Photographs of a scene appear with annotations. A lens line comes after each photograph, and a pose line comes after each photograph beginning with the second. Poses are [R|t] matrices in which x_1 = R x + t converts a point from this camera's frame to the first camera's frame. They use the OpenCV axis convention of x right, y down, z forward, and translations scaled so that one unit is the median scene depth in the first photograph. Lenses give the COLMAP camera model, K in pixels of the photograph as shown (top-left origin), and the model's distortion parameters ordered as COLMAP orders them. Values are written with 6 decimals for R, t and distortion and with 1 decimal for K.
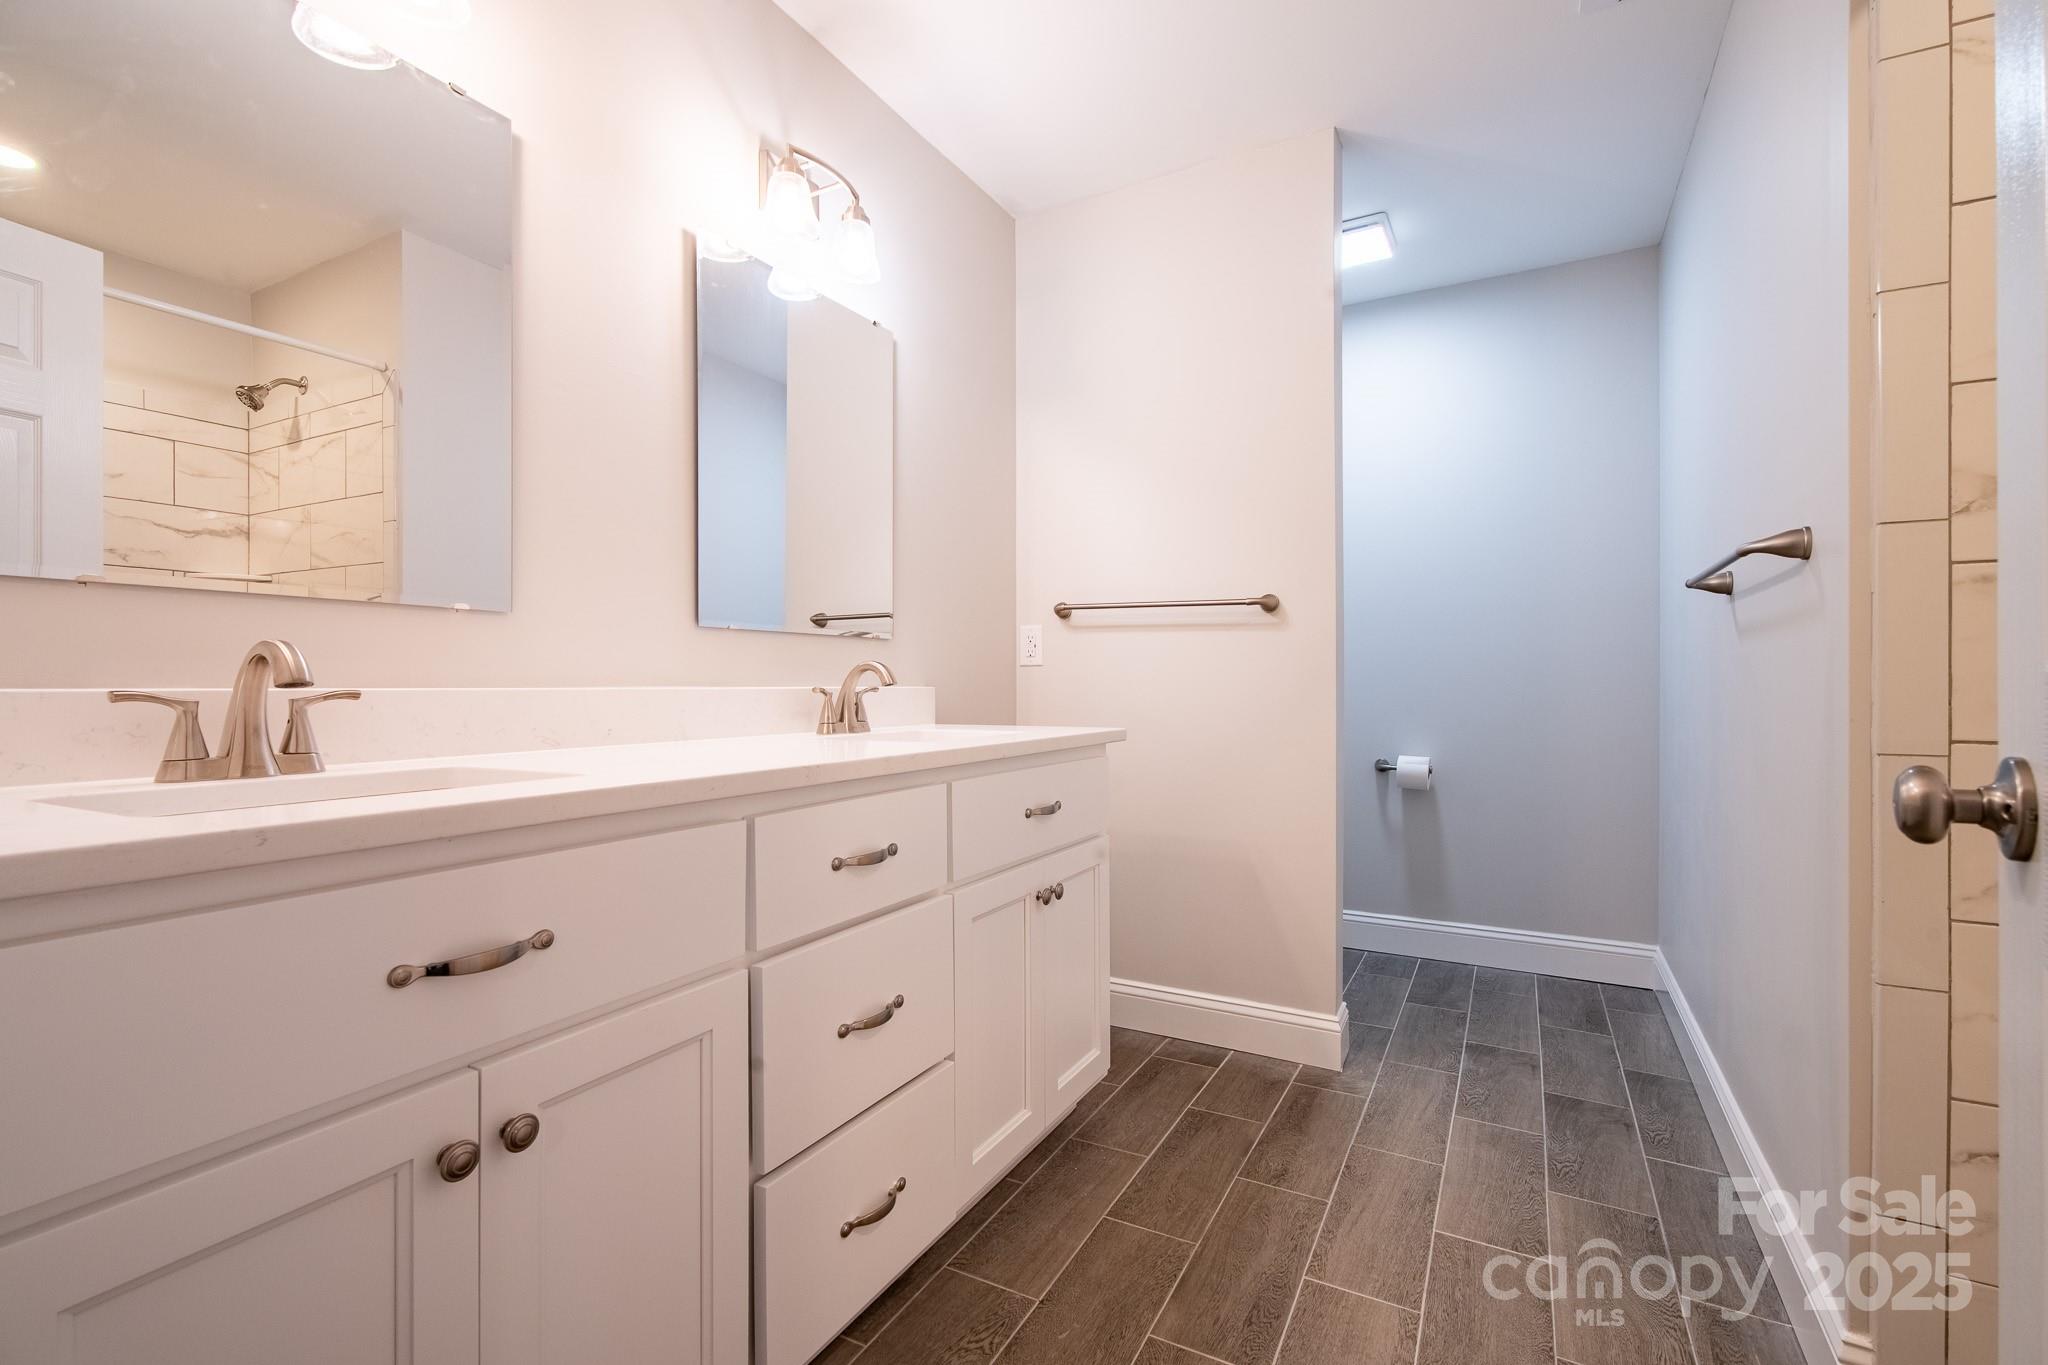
lens RADIAL K [[920.1, 0, 1020.3], [0, 920.1, 662.2], [0, 0, 1]] dist [0.002695, -0.000237]
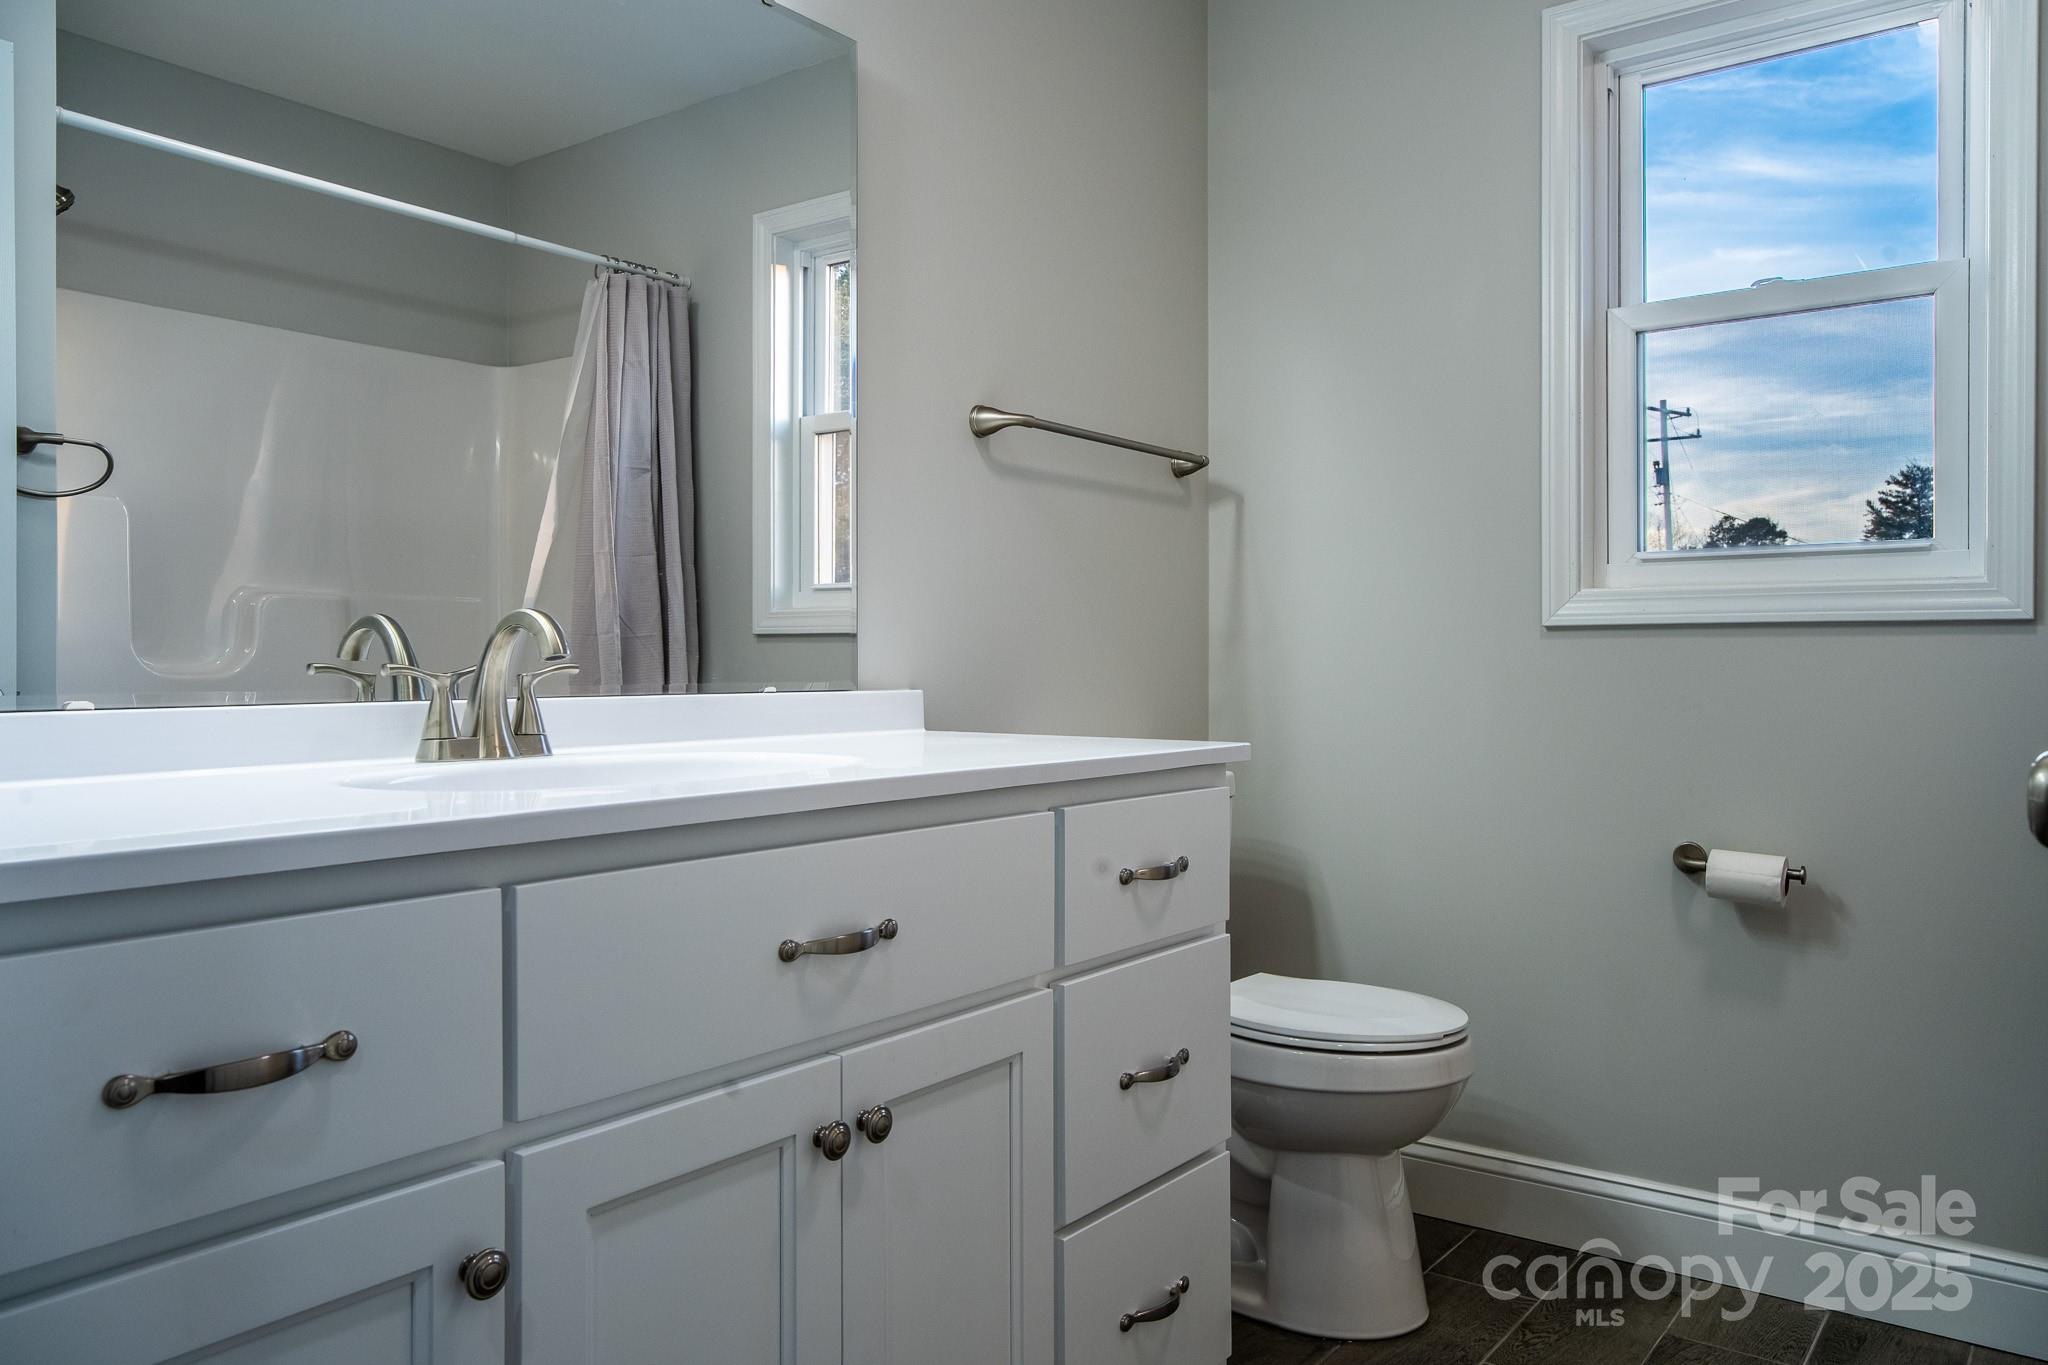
lens RADIAL K [[1304.2, 0, 1021.7], [0, 1304.2, 637.6], [0, 0, 1]] dist [-0.003933, -0.001119]
pose [[0.978849, 0.008995, -0.204384, 0.122823], [-0.005855, 0.999855, 0.015962, 0.000099], [0.204498, -0.014428, 0.978761, 0.201997]]
